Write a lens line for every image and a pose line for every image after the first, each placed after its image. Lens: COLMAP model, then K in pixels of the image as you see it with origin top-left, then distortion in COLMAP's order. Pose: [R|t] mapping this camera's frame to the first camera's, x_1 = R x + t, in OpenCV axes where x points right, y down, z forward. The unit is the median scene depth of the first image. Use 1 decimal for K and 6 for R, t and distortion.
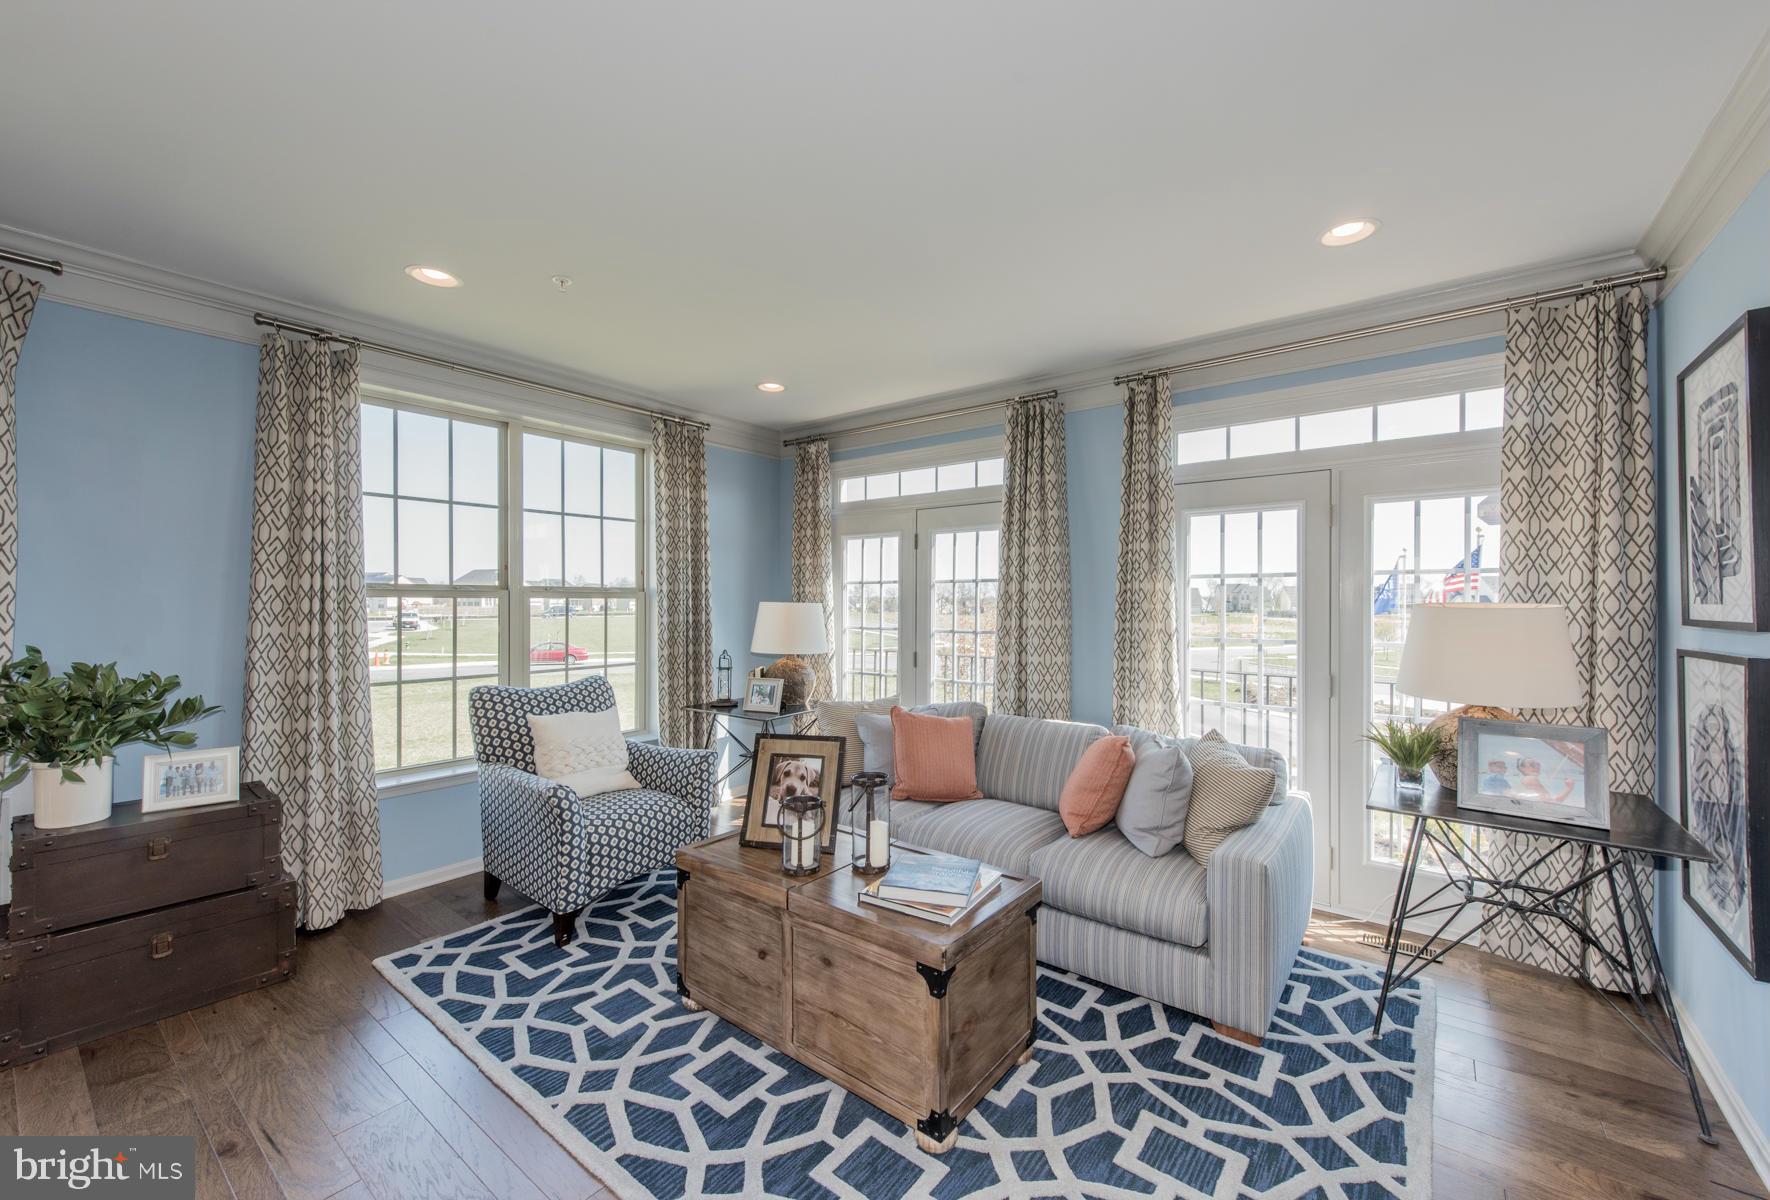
lens RADIAL K [[706.4, 0, 885.0], [0, 706.4, 600.0], [0, 0, 1]] dist [0.015202, -0.002380]
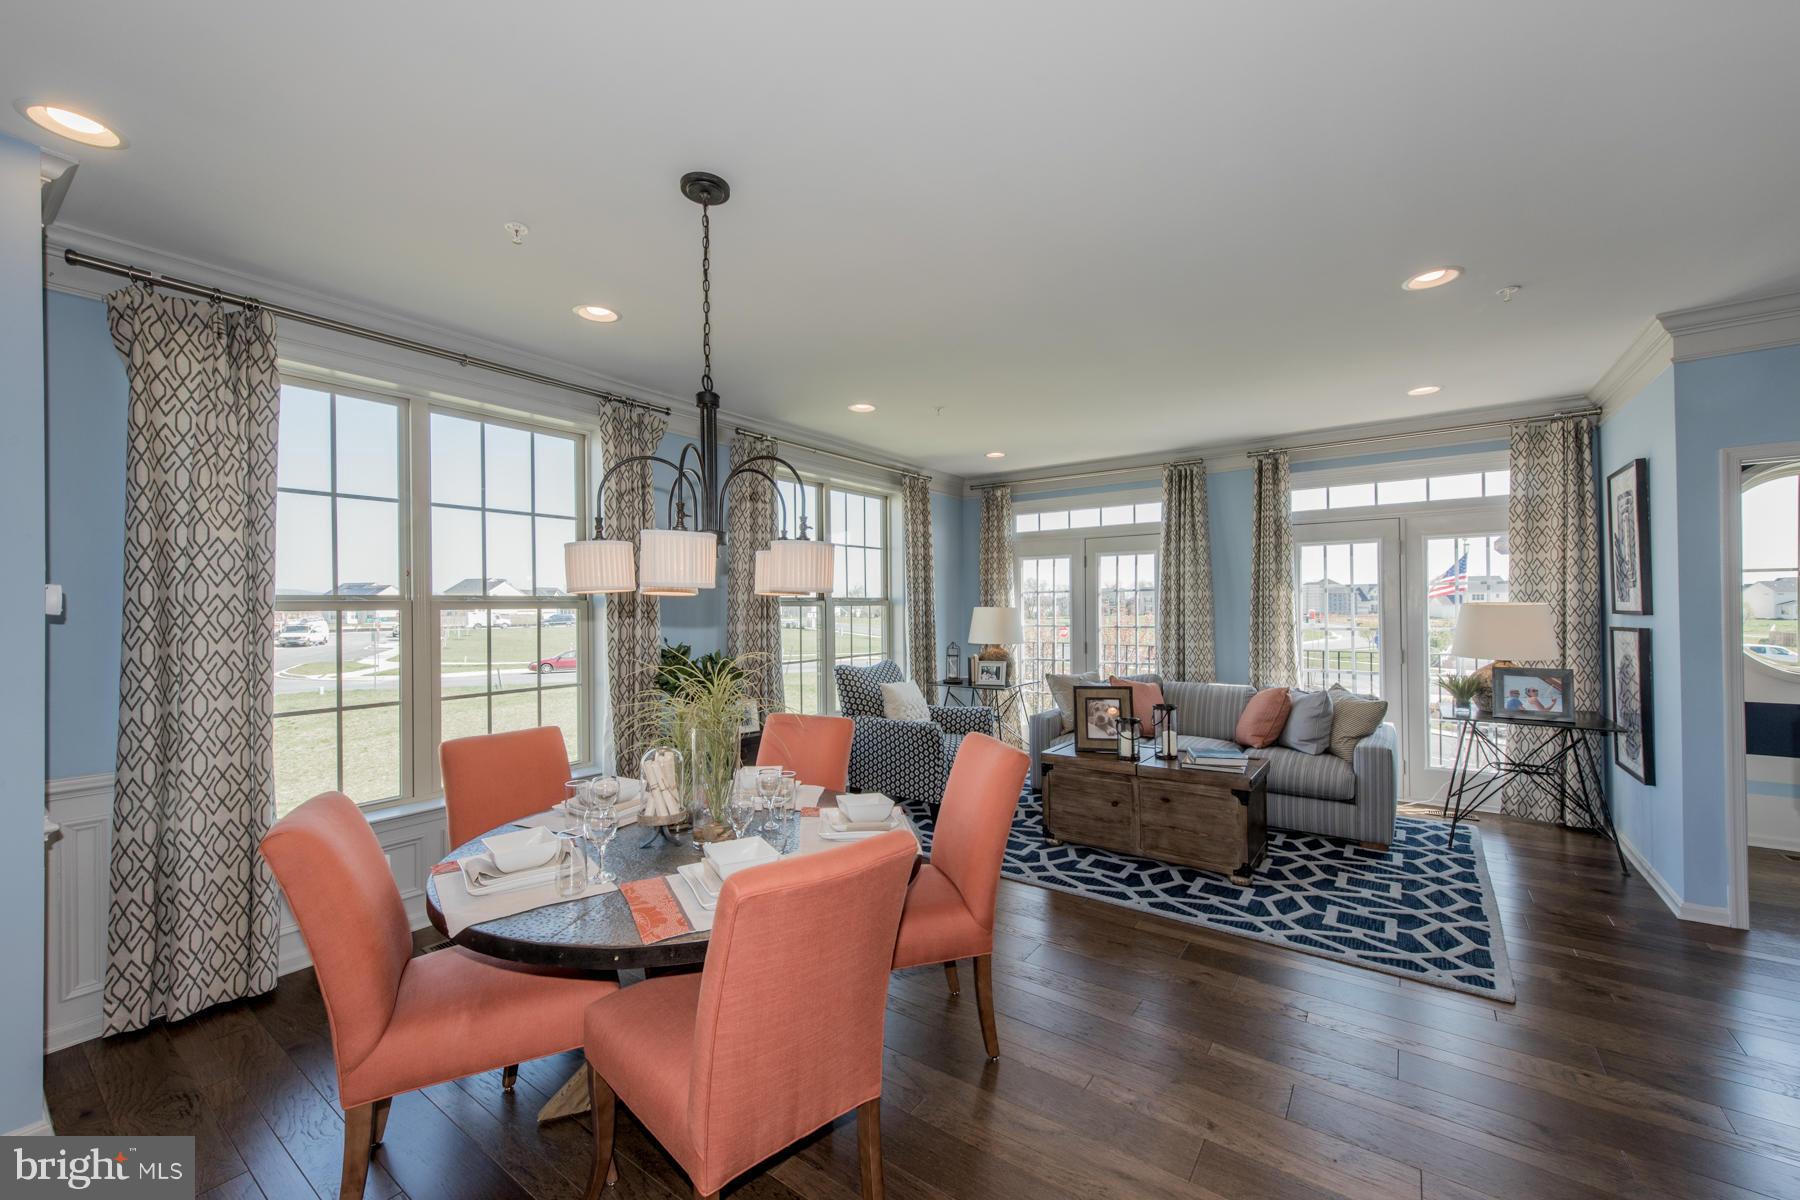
lens RADIAL K [[707.1, 0, 900.0], [0, 707.1, 600.0], [0, 0, 1]] dist [0.013104, -0.000786]
pose [[0.999341, -0.010298, 0.034804, -0.628109], [0.010569, 0.999915, -0.007618, -0.003561], [-0.034723, 0.007981, 0.999365, -0.624049]]
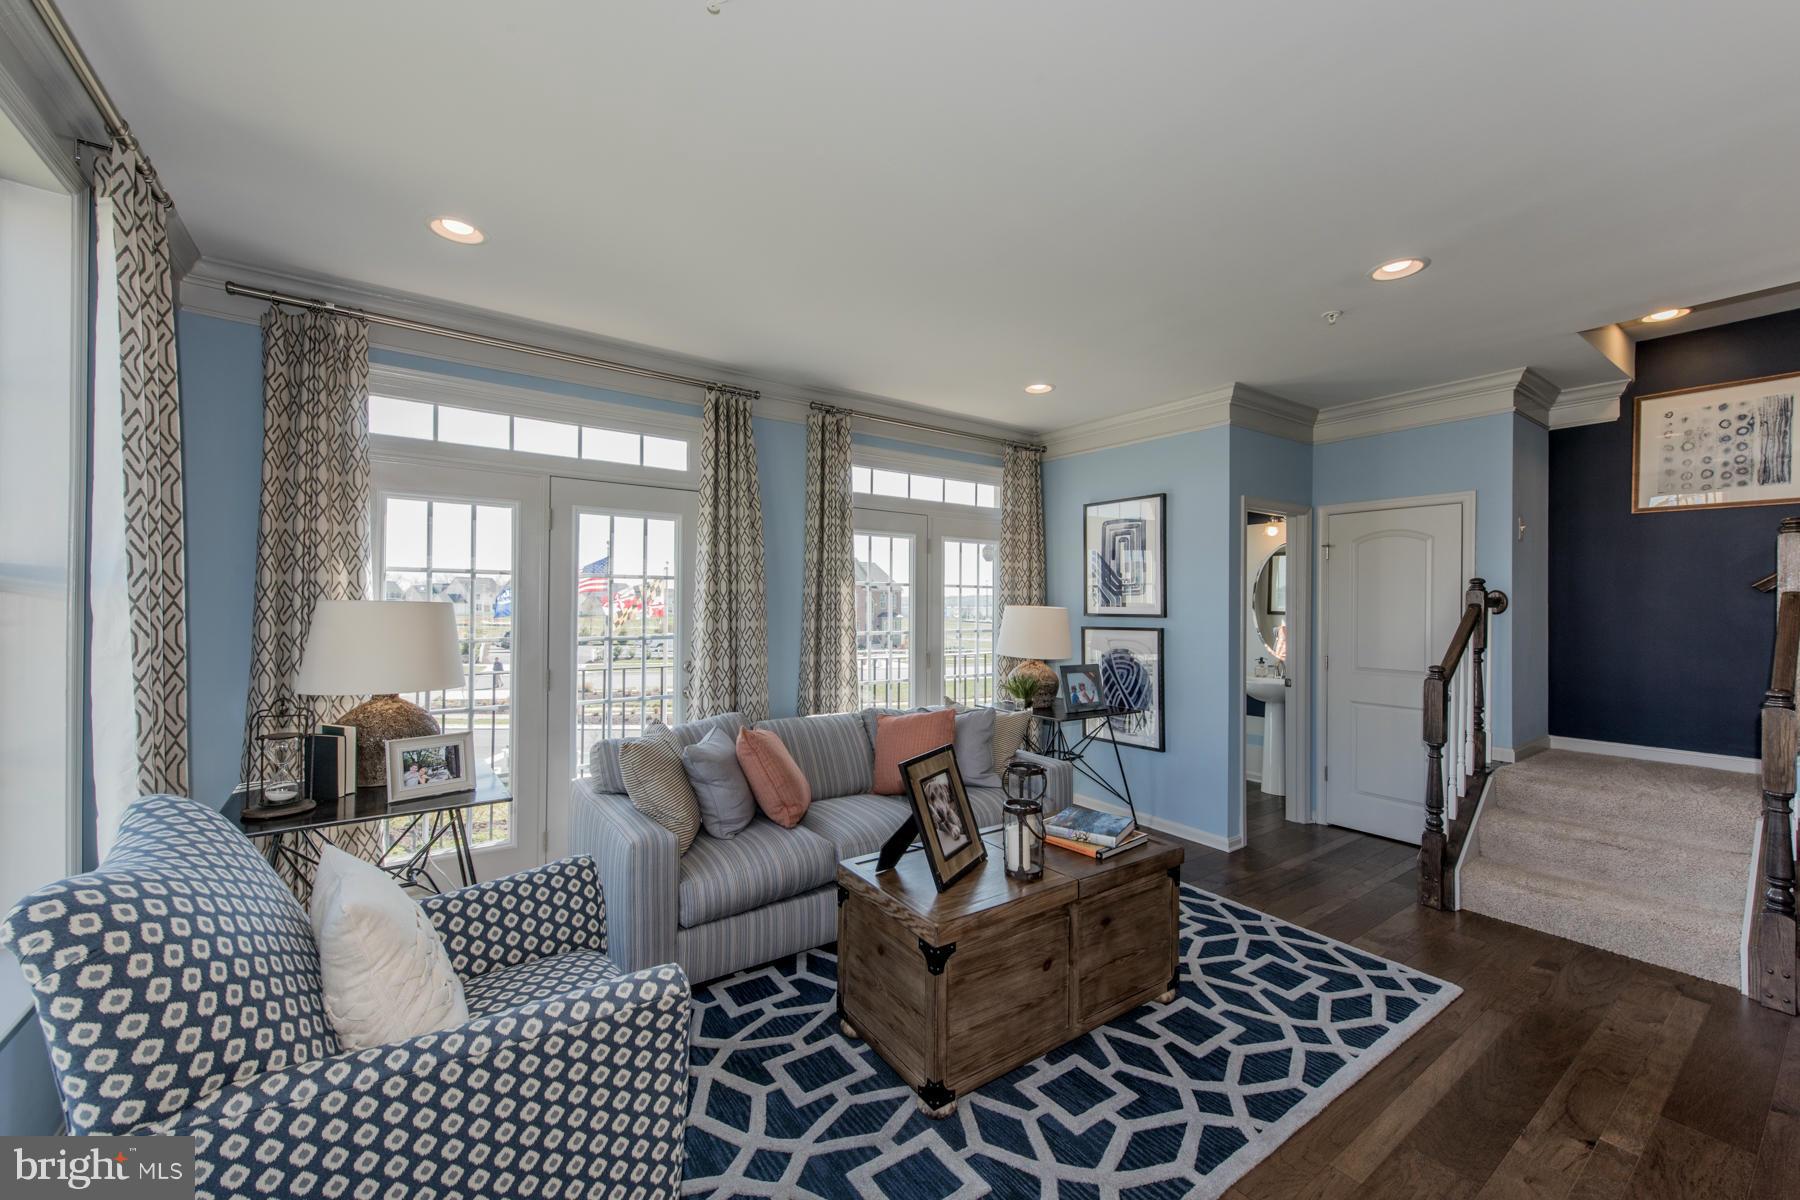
lens RADIAL K [[699.8, 0, 904.1], [0, 699.8, 603.2], [0, 0, 1]] dist [0.010874, -0.002174]
pose [[0.285960, 0.001625, 0.958240, -0.949015], [-0.011745, 0.999929, 0.001809, -0.001754], [-0.958170, -0.011772, 0.285959, 0.748972]]
